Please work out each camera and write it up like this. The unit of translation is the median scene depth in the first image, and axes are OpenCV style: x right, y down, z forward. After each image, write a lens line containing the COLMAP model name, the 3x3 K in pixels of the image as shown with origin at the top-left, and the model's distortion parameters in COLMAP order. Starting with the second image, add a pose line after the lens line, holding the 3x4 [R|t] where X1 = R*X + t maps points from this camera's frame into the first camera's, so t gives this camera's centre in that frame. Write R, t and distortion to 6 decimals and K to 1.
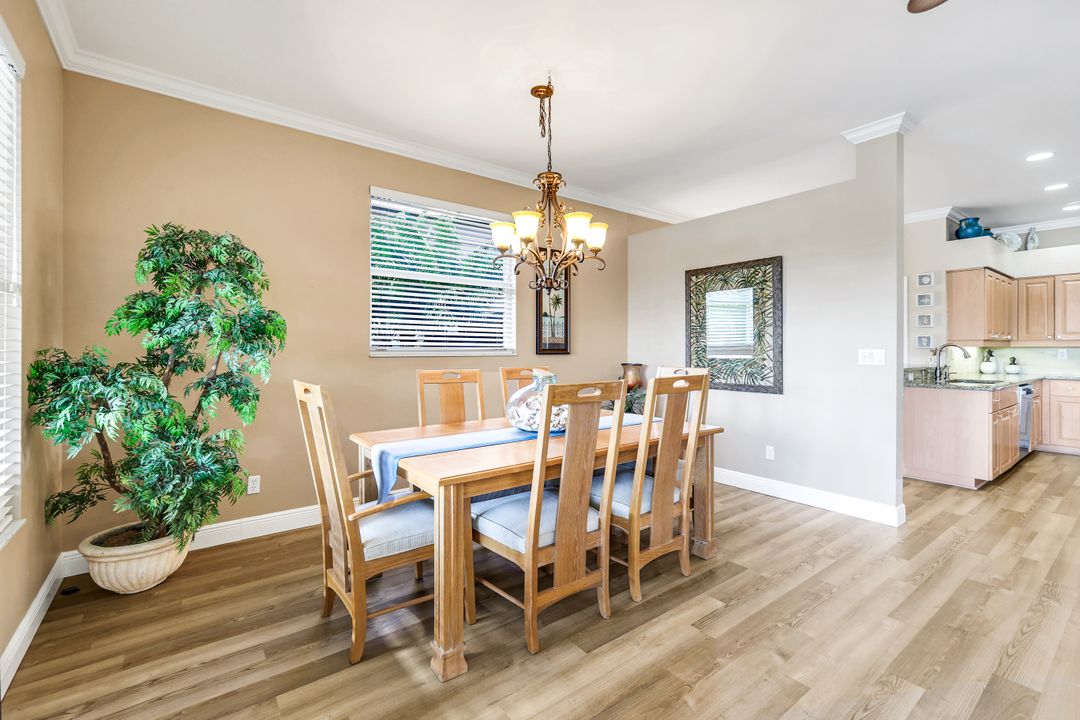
lens RADIAL K [[476.1, 0, 546.3], [0, 476.1, 347.5], [0, 0, 1]] dist [0.007258, -0.000133]
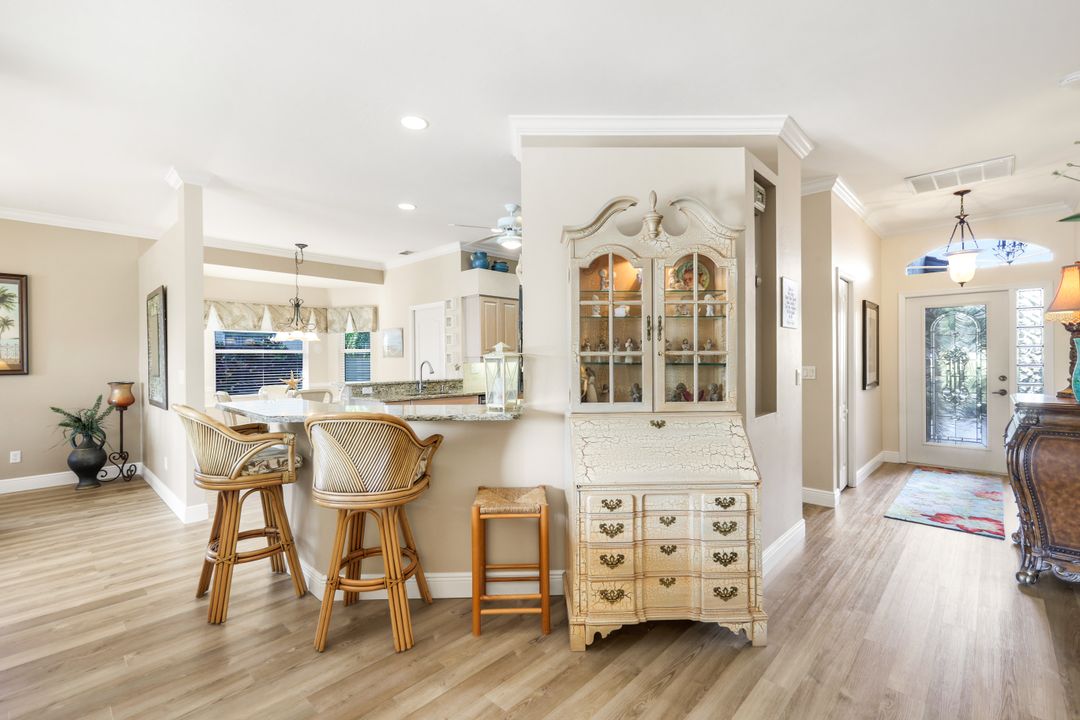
lens RADIAL K [[476.1, 0, 543.8], [0, 476.1, 358.9], [0, 0, 1]] dist [0.007258, -0.000133]
pose [[0.987539, -0.007148, 0.157215, 1.415068], [0.006276, 0.999962, 0.006038, -0.026844], [-0.157252, -0.004977, 0.987546, -0.283316]]
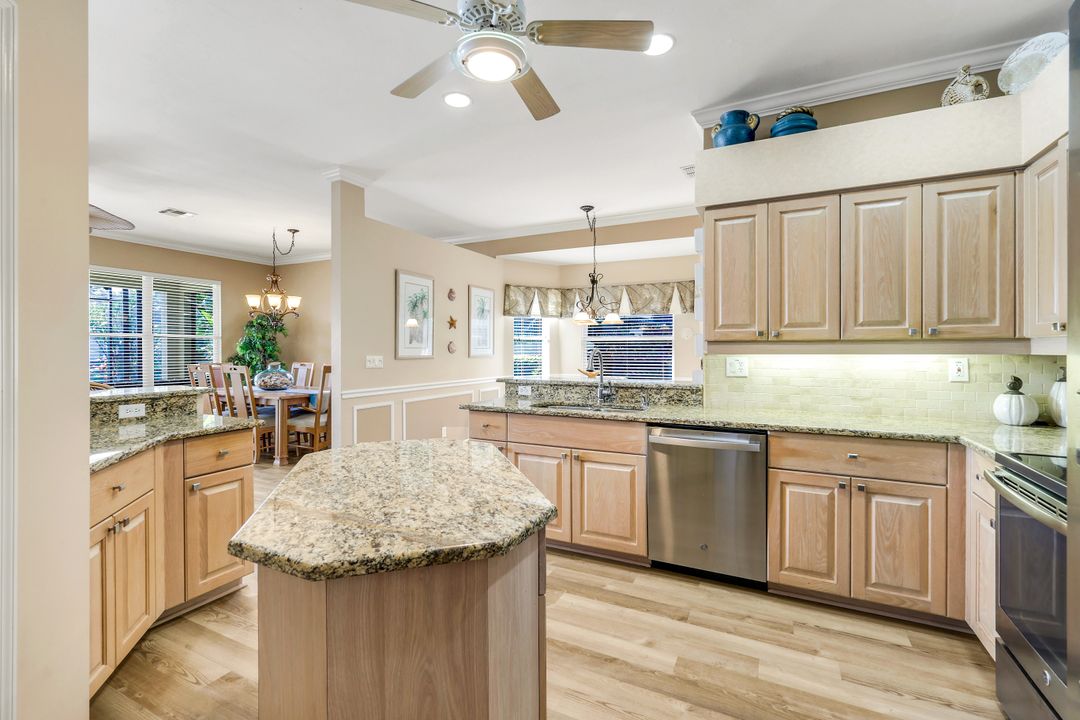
lens RADIAL K [[476.1, 0, 540.6], [0, 476.1, 354.8], [0, 0, 1]] dist [0.007258, -0.000133]
pose [[0.435698, 0.009364, -0.900044, 2.110121], [0.002094, 0.999933, 0.011417, -0.011776], [0.900090, -0.006859, 0.435649, 0.950620]]
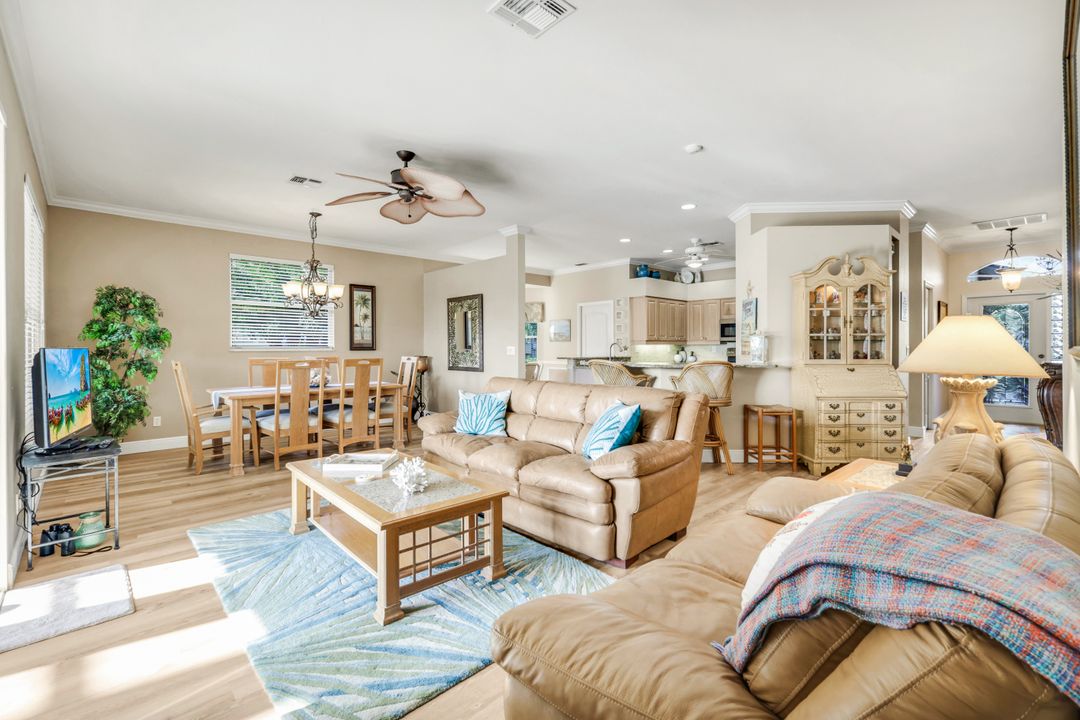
lens RADIAL K [[476.1, 0, 544.2], [0, 476.1, 348.7], [0, 0, 1]] dist [0.007258, -0.000133]
pose [[0.994437, -0.003258, 0.105287, 0.636651], [0.002570, 0.999974, 0.006670, 0.000485], [-0.105306, -0.006362, 0.994419, -0.927301]]
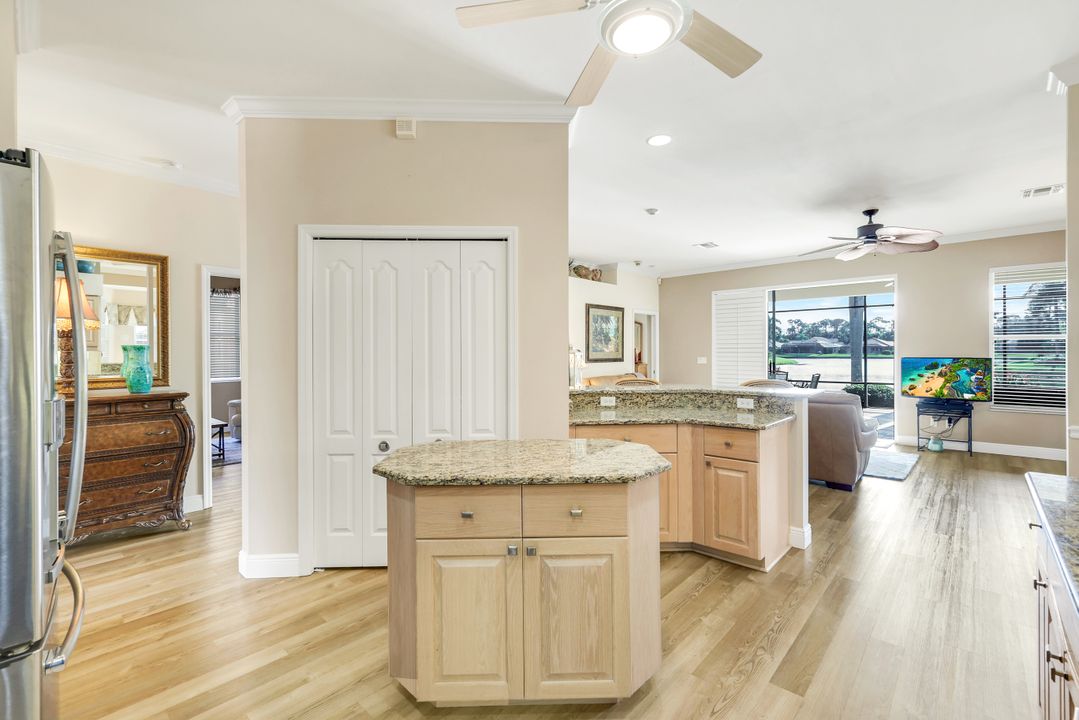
lens RADIAL K [[475.7, 0, 542.5], [0, 475.7, 352.3], [0, 0, 1]] dist [0.007258, -0.000133]
pose [[-0.984307, 0.005933, -0.176365, 1.746772], [0.006286, 0.999979, -0.001443, -0.026536], [0.176353, -0.002529, -0.984324, 1.641784]]
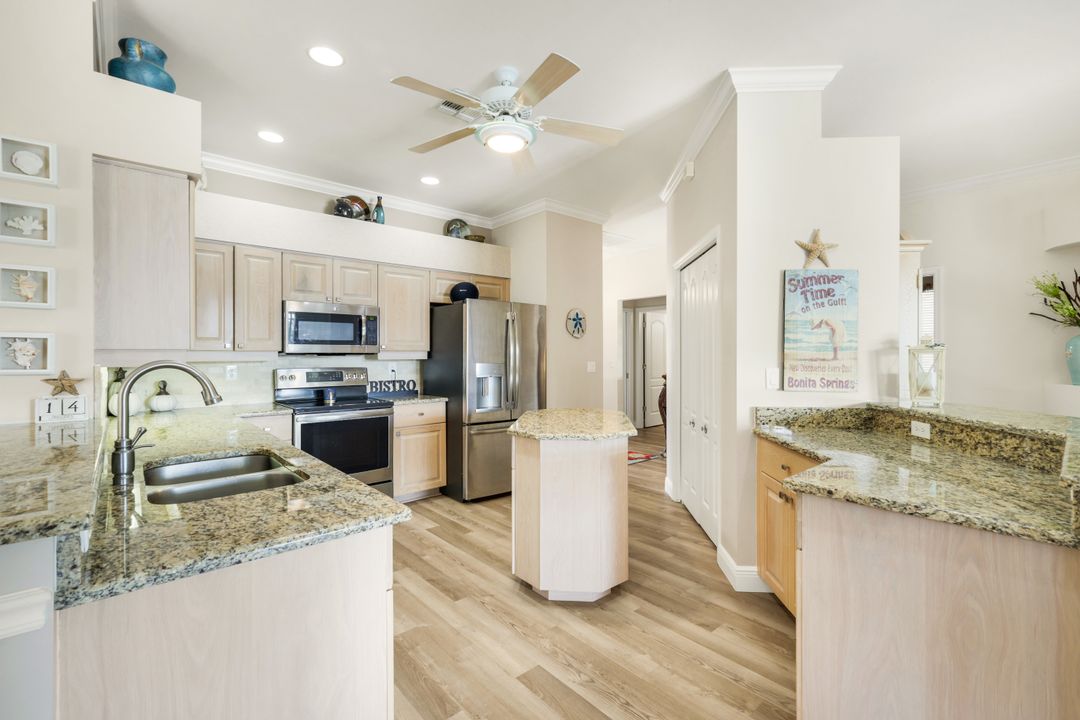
lens RADIAL K [[476.1, 0, 544.1], [0, 476.1, 354.6], [0, 0, 1]] dist [0.007258, -0.000133]
pose [[-0.067118, -0.000518, 0.997745, 0.761257], [0.000188, 1.000000, 0.000531, -0.018898], [-0.997745, 0.000223, -0.067118, 1.146845]]
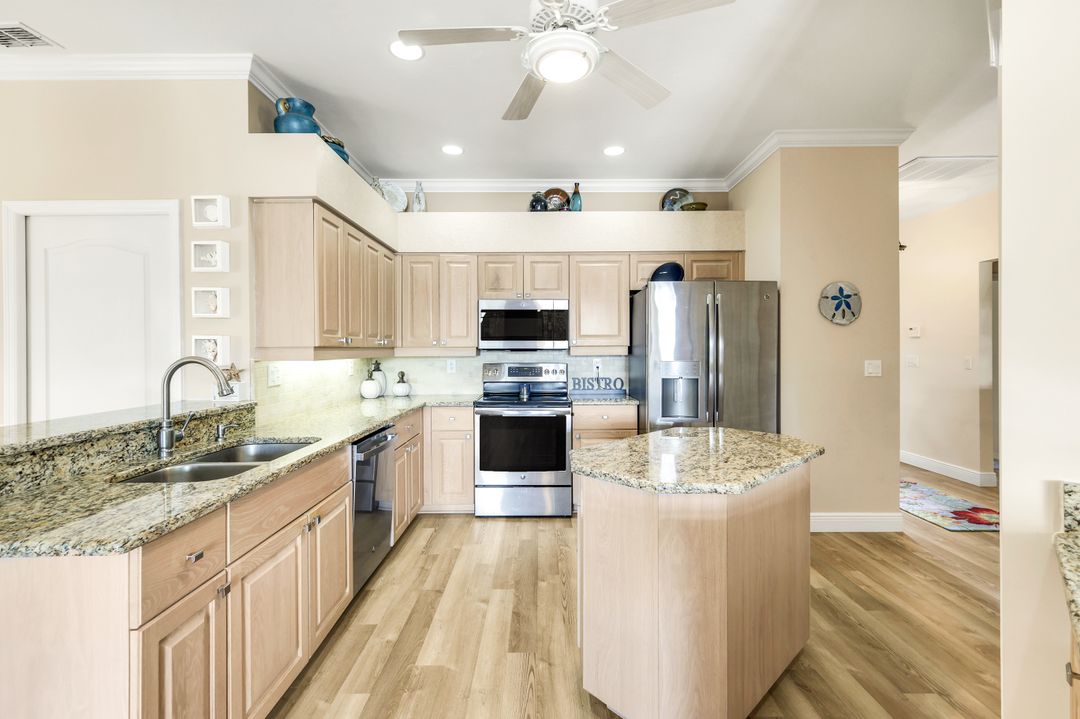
lens RADIAL K [[476.1, 0, 540.9], [0, 476.1, 350.6], [0, 0, 1]] dist [0.007258, -0.000133]
pose [[0.610897, -0.004427, 0.791698, 1.065955], [0.002789, 0.999990, 0.003440, -0.021108], [-0.791705, 0.000107, 0.610904, 0.820380]]
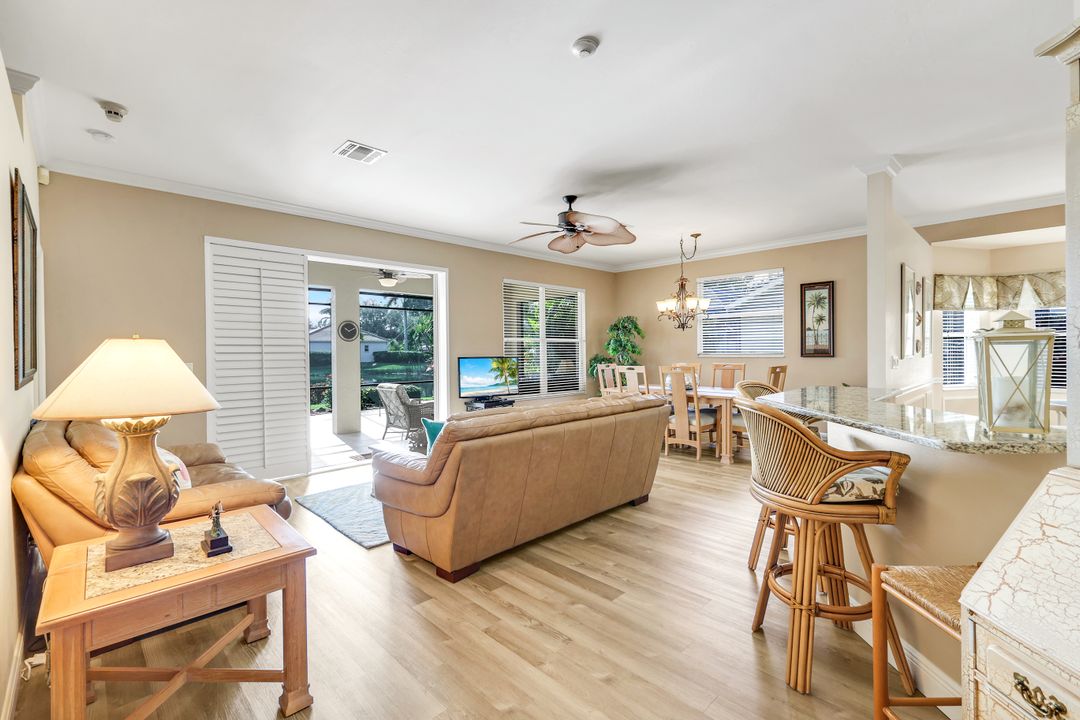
lens RADIAL K [[476.1, 0, 540.1], [0, 476.1, 354.2], [0, 0, 1]] dist [0.007258, -0.000133]
pose [[0.117812, 0.006002, -0.993018, 1.842255], [0.011639, 0.999905, 0.007424, -0.019406], [0.992968, -0.012432, 0.117731, 0.035205]]
